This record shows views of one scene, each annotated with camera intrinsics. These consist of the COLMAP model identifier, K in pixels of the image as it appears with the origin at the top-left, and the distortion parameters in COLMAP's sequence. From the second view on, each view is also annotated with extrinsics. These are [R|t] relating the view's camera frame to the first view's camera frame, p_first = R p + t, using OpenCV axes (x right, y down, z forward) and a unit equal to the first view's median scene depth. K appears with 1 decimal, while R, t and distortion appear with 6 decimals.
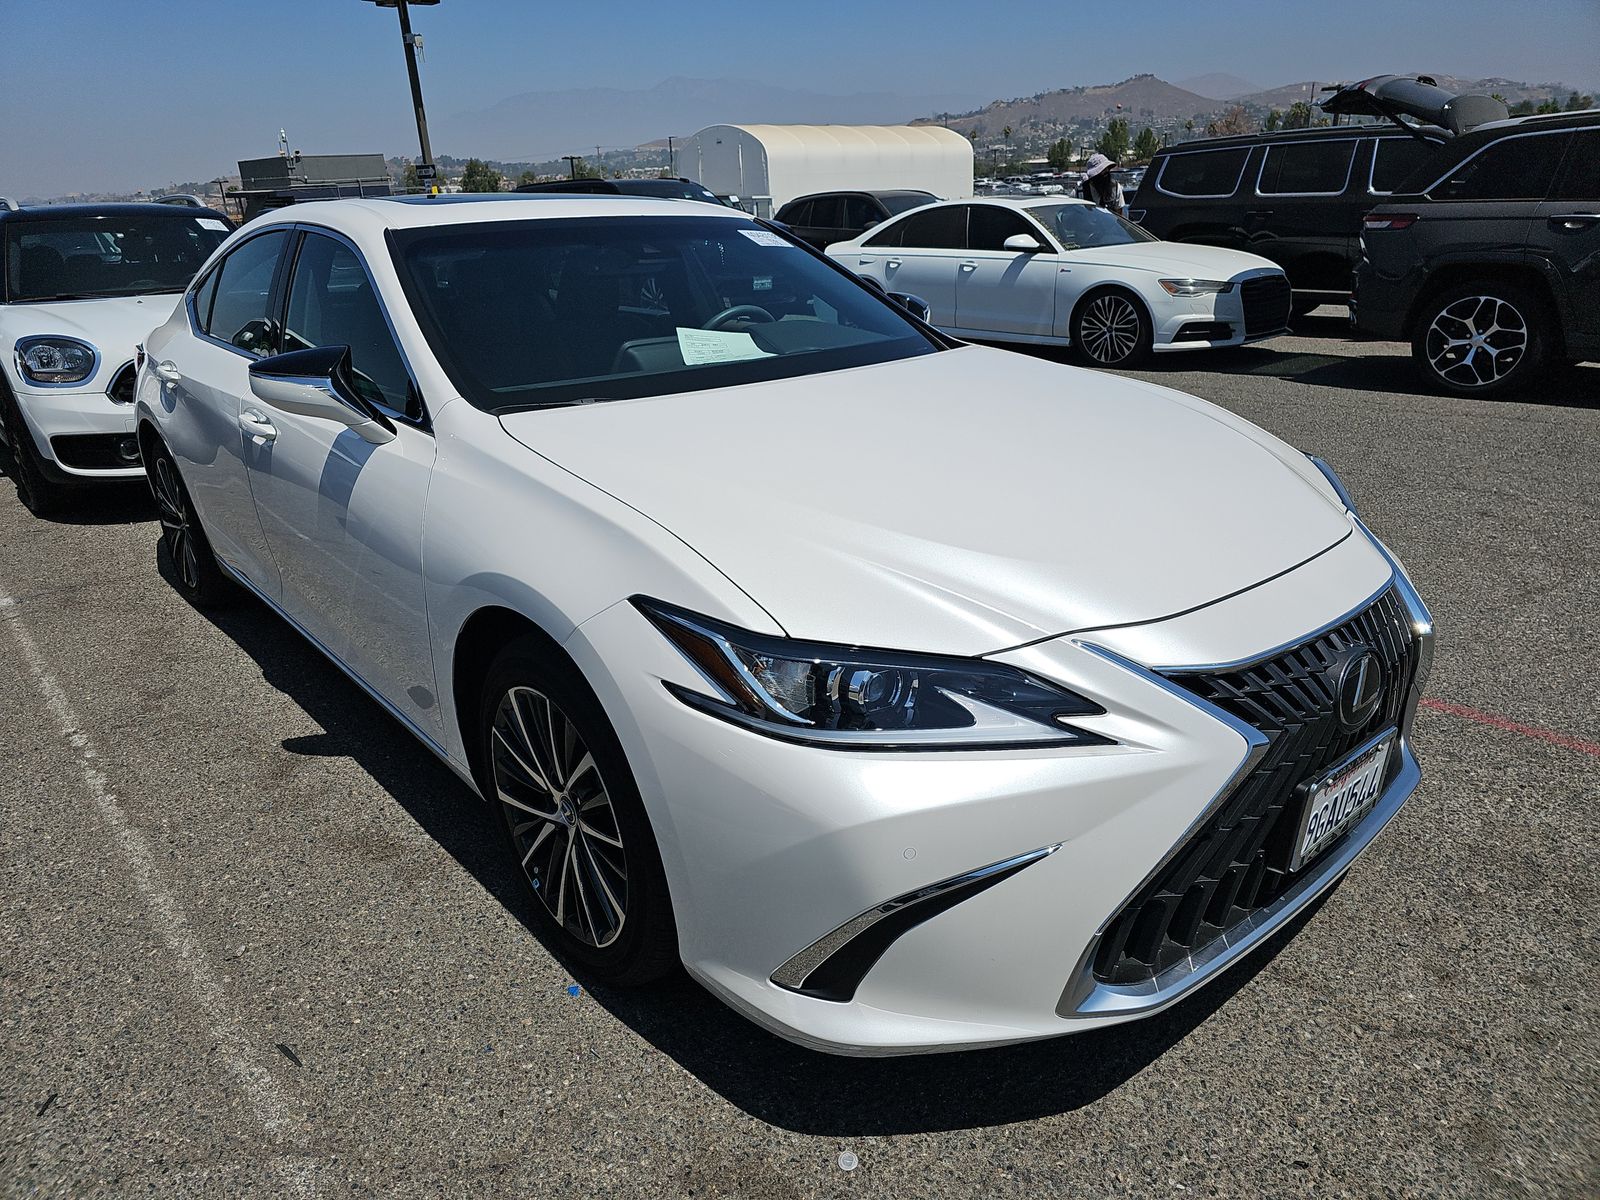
lens RADIAL K [[1043.1, 0, 800.0], [0, 1043.1, 600.0], [0, 0, 1]] dist [0.045637, -0.037484]
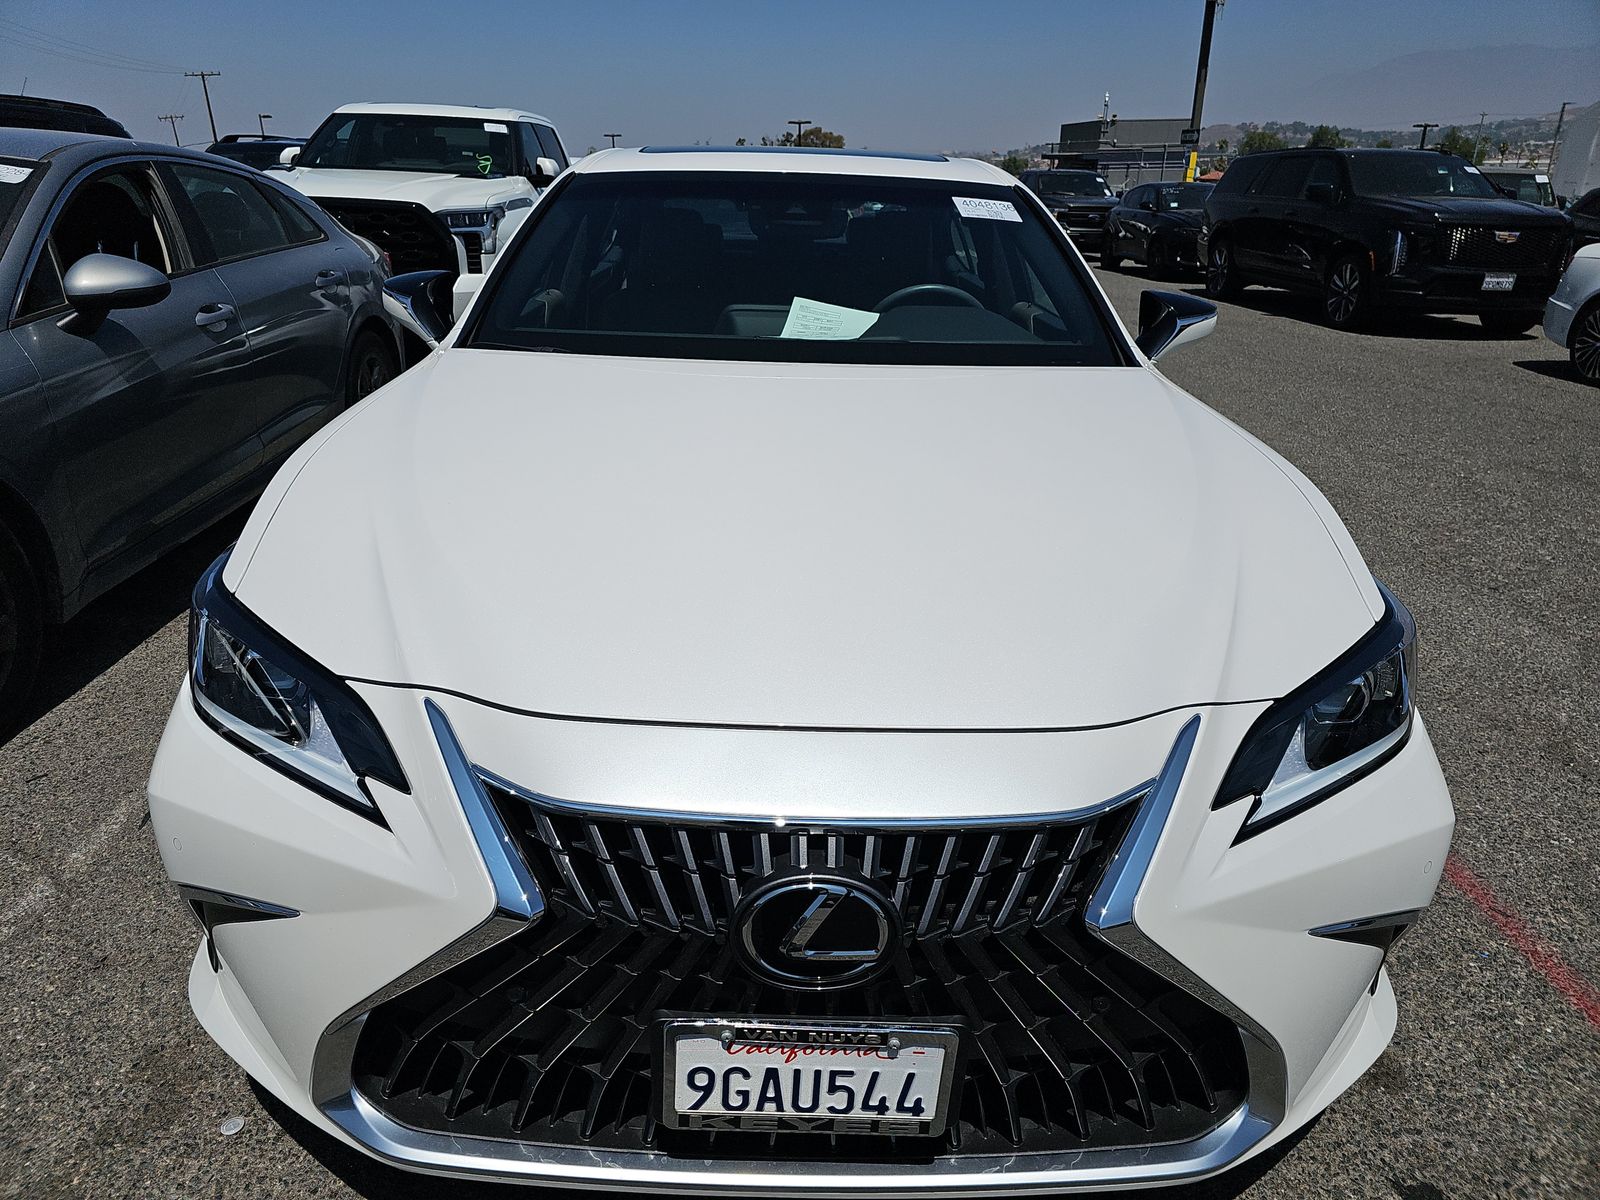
lens RADIAL K [[1043.1, 0, 800.0], [0, 1043.1, 600.0], [0, 0, 1]] dist [0.045637, -0.037484]
pose [[0.770555, 0.281190, -0.571994, 0.929427], [-0.265314, 0.957484, 0.113281, -0.204472], [0.579528, 0.064468, 0.812398, 0.495628]]
